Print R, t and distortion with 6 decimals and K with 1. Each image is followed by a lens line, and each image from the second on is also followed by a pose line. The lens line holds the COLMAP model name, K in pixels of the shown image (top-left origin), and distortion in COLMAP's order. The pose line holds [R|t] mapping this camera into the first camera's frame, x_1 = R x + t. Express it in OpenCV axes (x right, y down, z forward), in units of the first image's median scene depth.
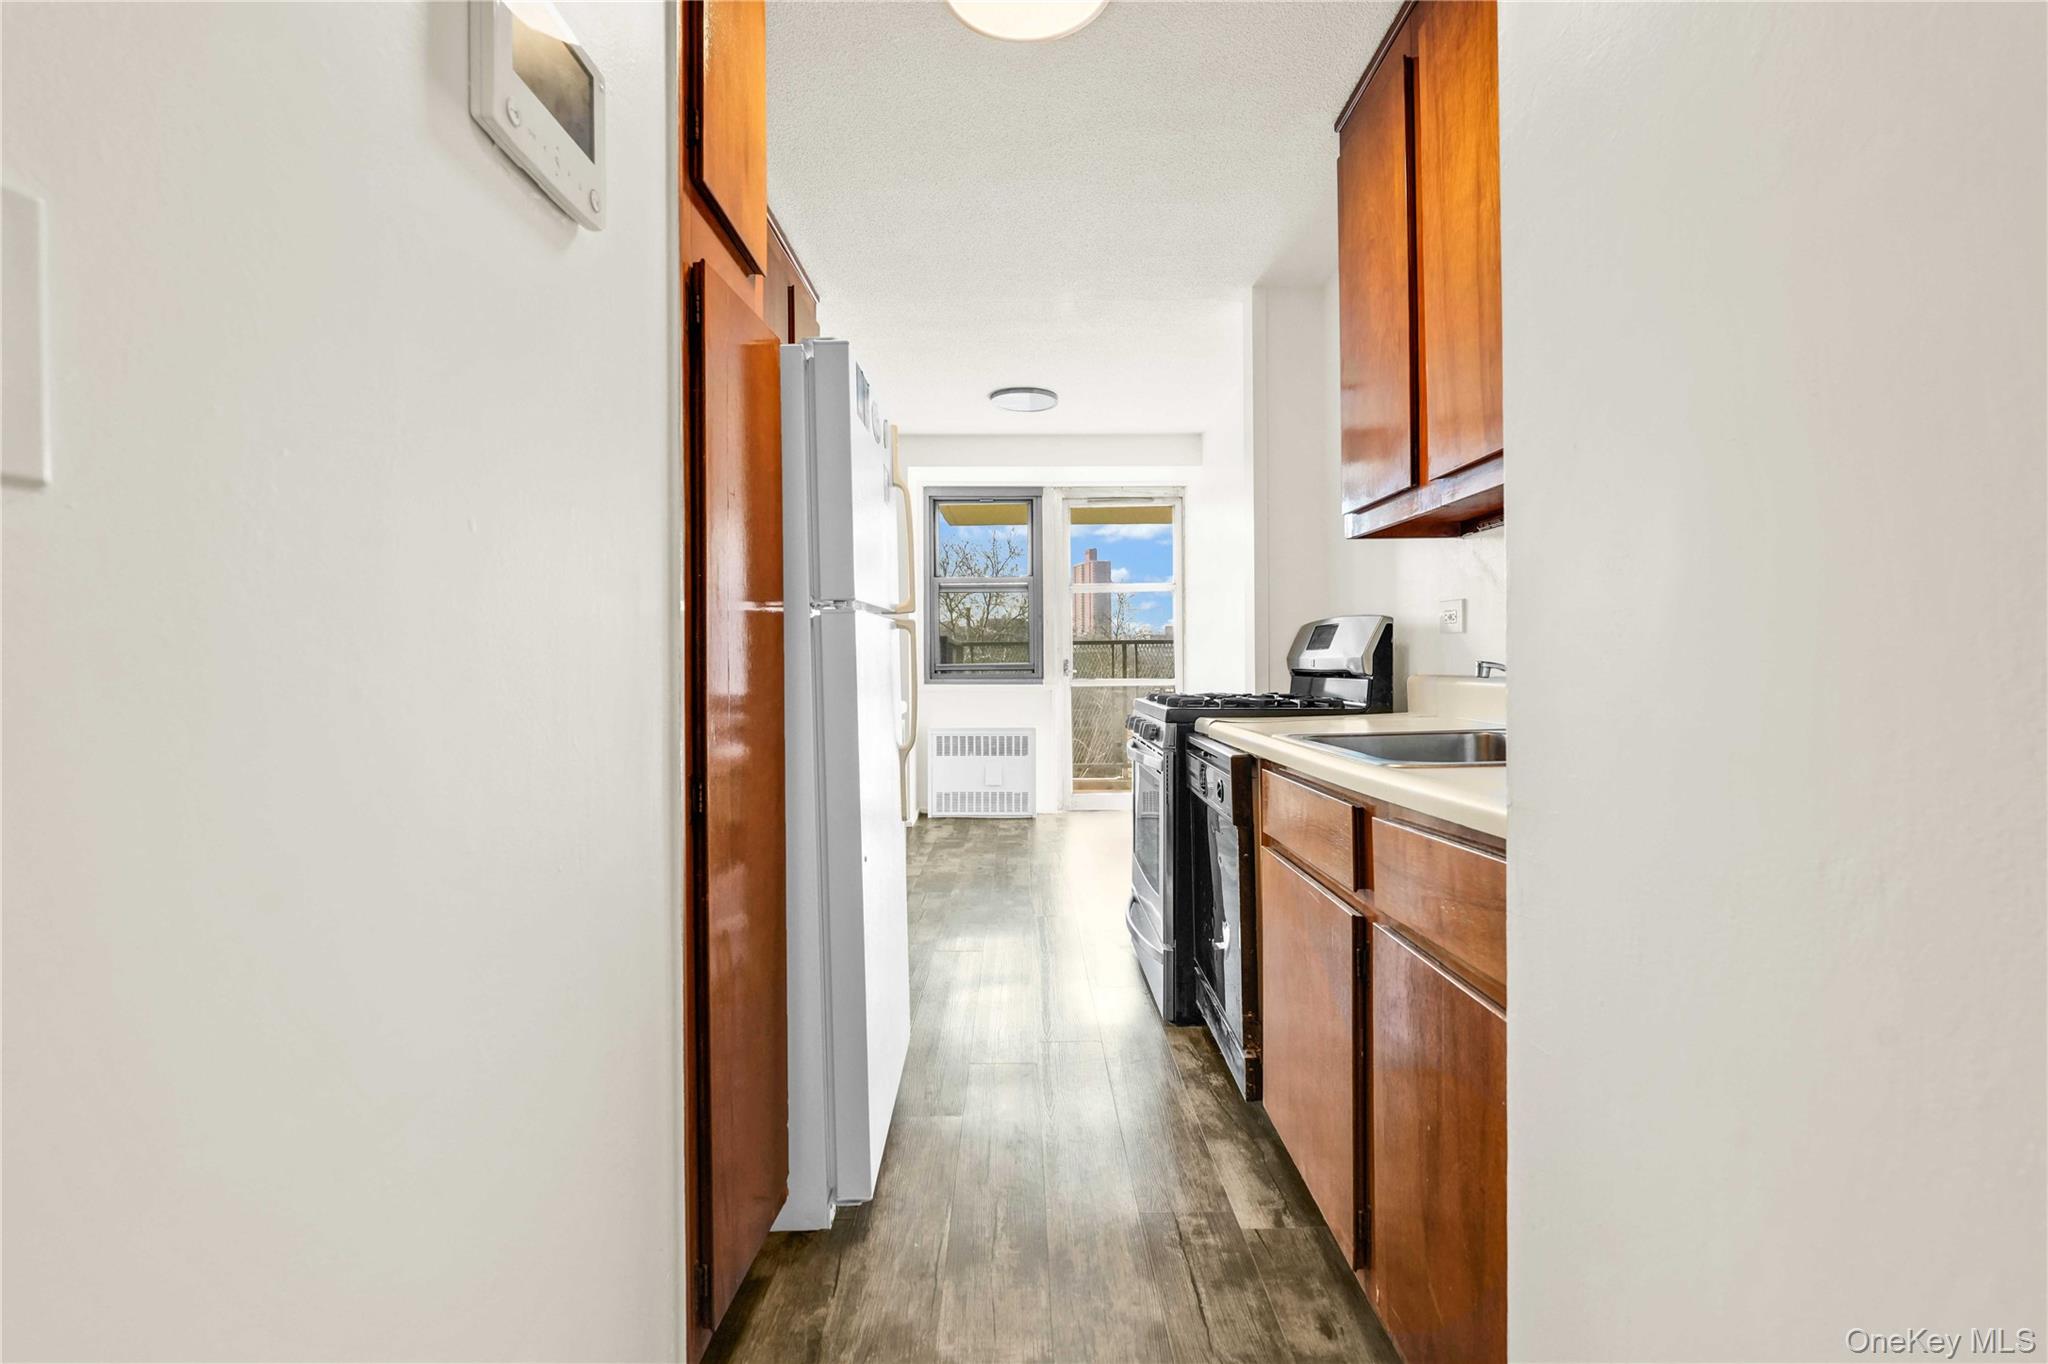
lens RADIAL K [[920.4, 0, 1028.9], [0, 920.4, 659.8], [0, 0, 1]] dist [-0.024510, 0.000087]
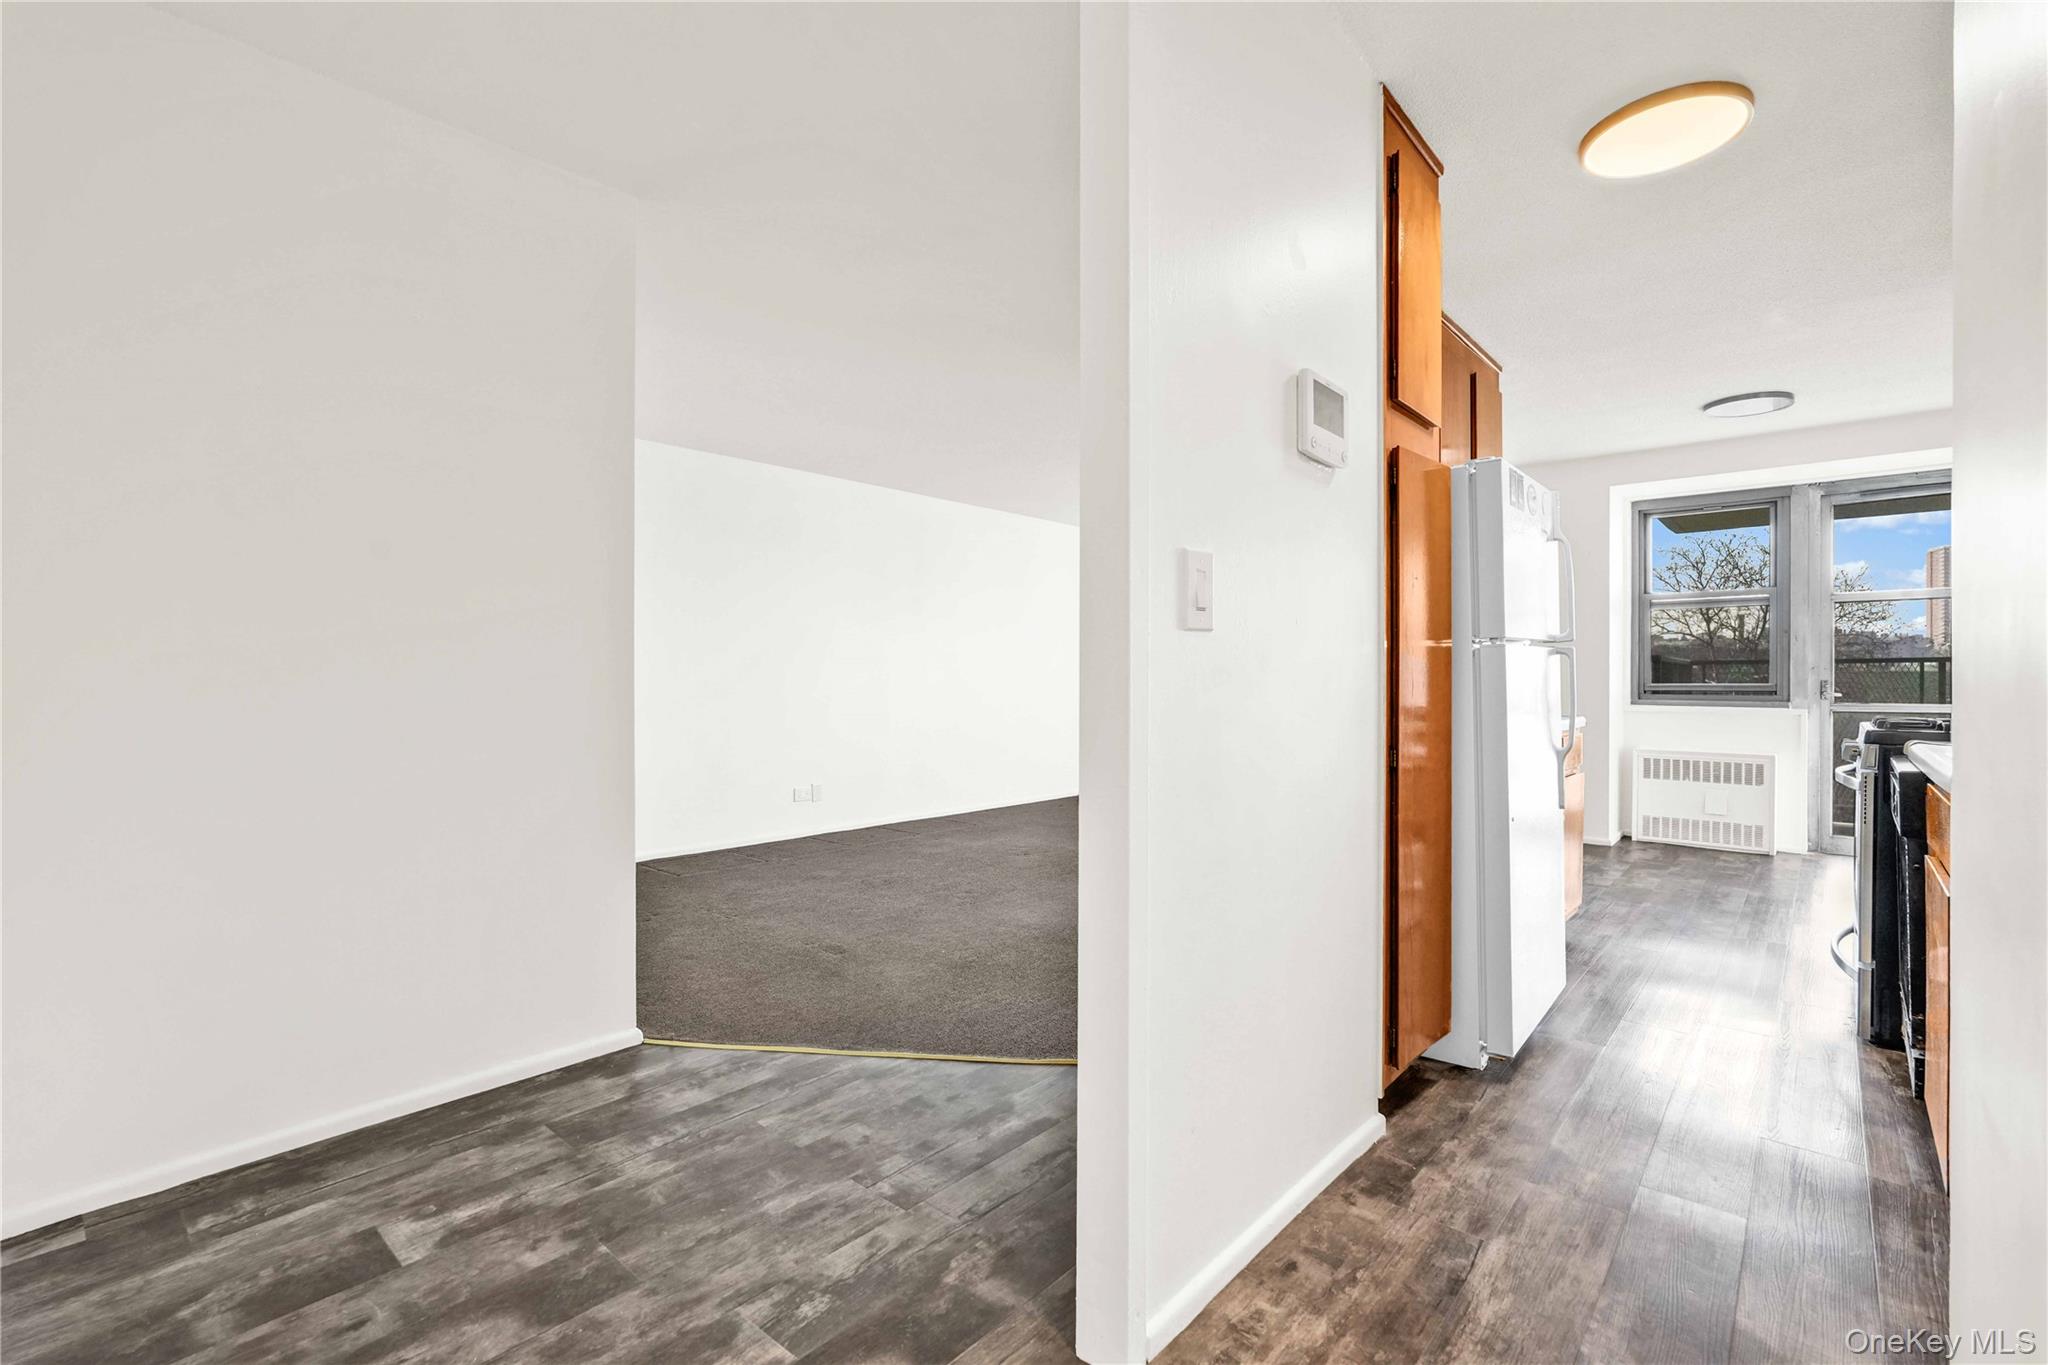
lens RADIAL K [[917.8, 0, 1015.8], [0, 917.8, 680.4], [0, 0, 1]] dist [-0.000569, -0.000228]
pose [[0.740257, 0.008434, -0.672271, 0.121828], [-0.006353, 0.999964, 0.005550, -0.000373], [0.672294, 0.000163, 0.740285, -0.337484]]
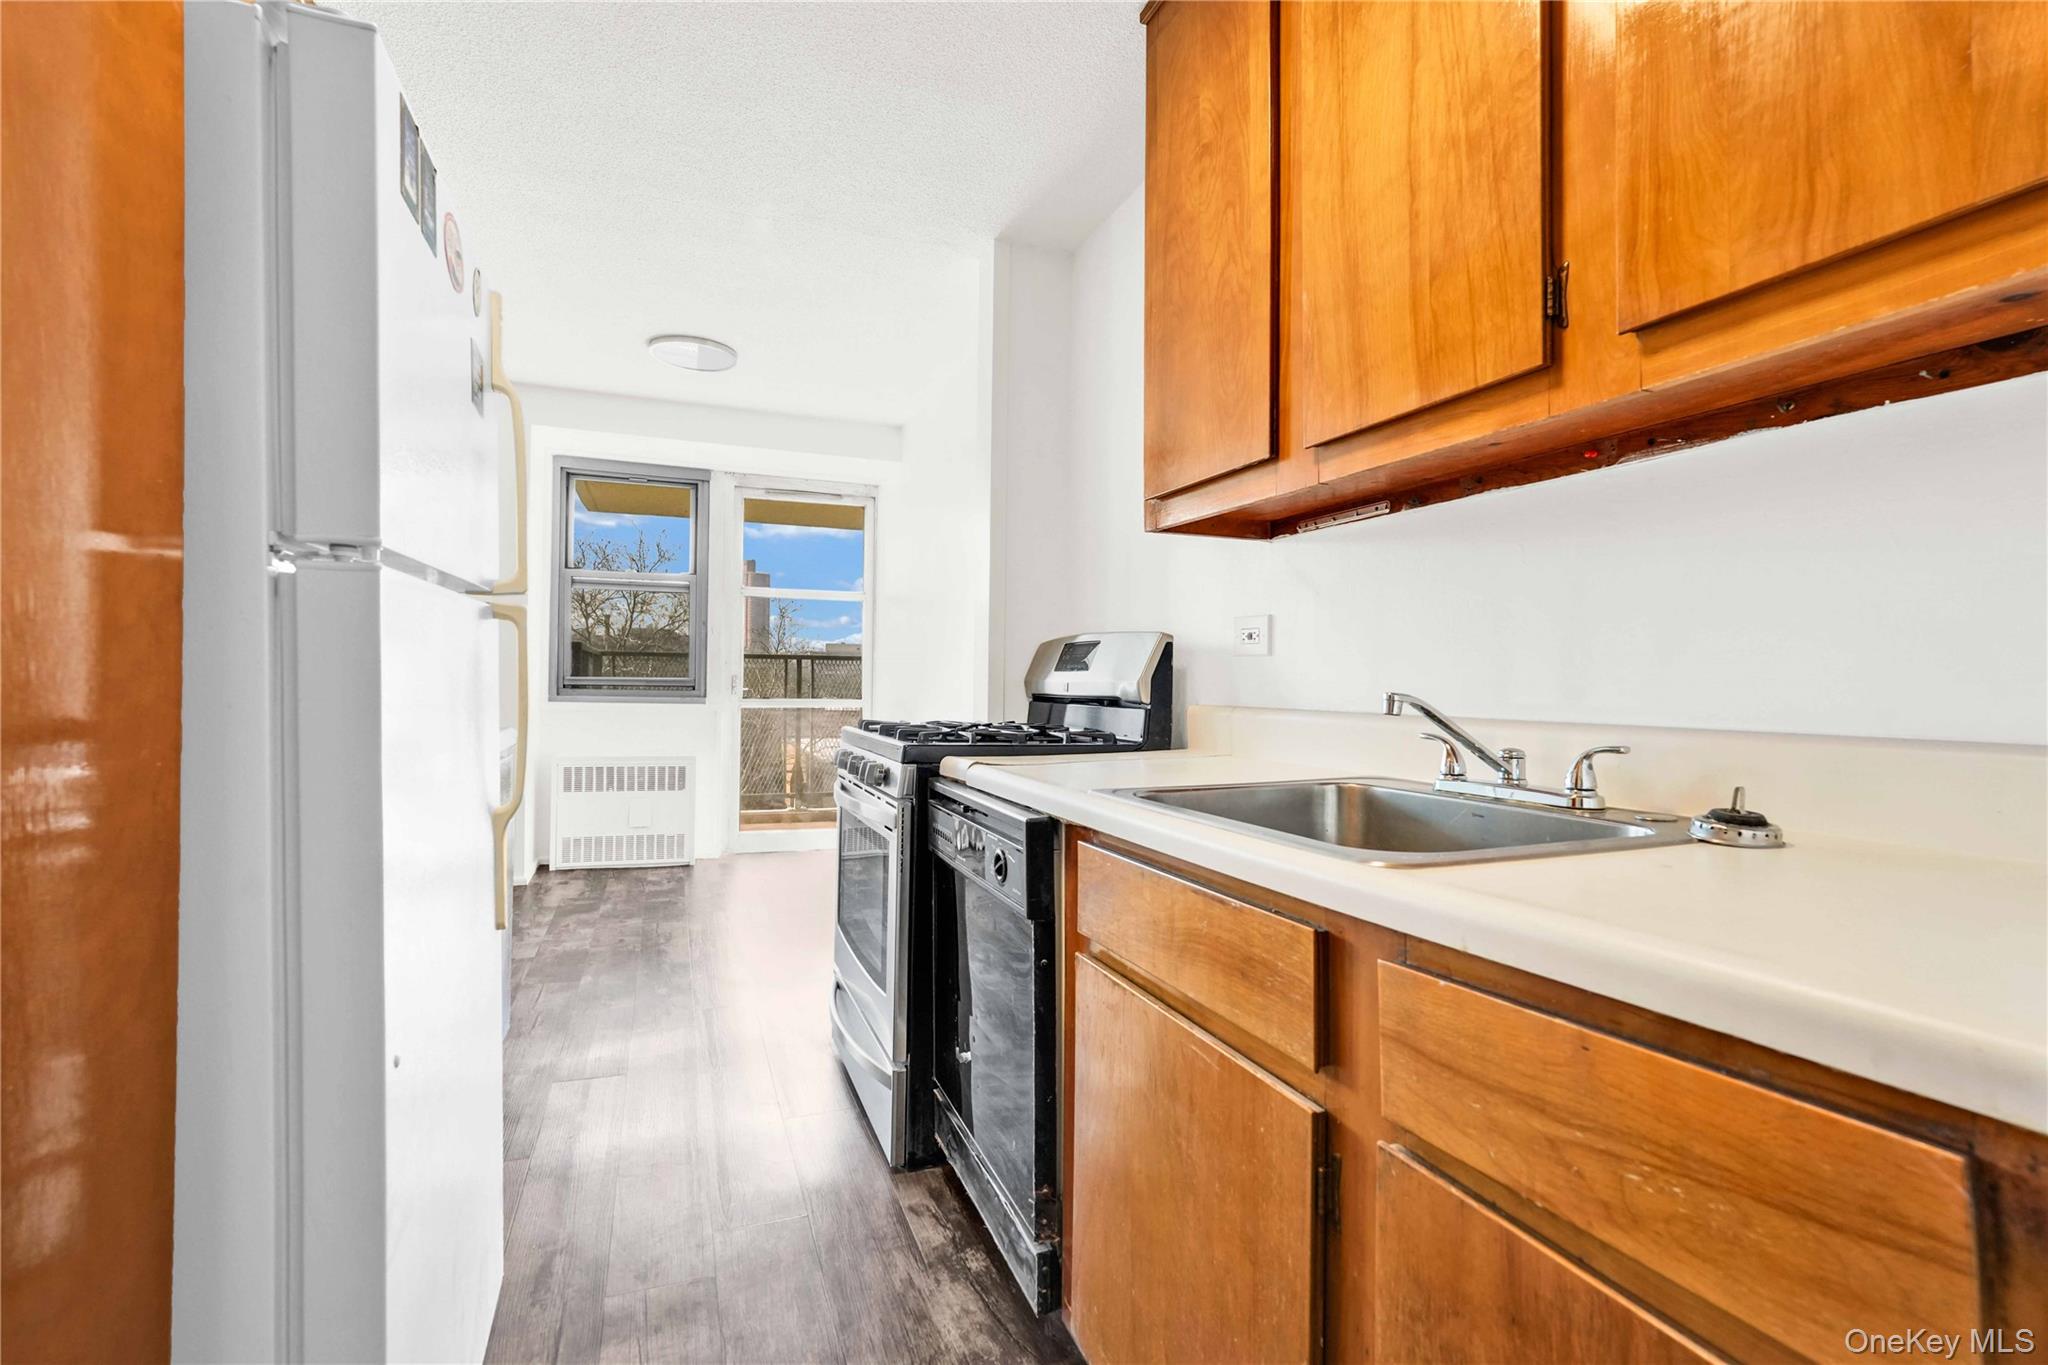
lens RADIAL K [[917.8, 0, 1015.8], [0, 917.8, 680.4], [0, 0, 1]] dist [-0.000569, -0.000228]
pose [[0.937610, 0.023475, 0.346895, -0.022344], [-0.024218, 0.999704, -0.002194, -0.000050], [-0.346844, -0.006344, 0.937902, 0.243177]]
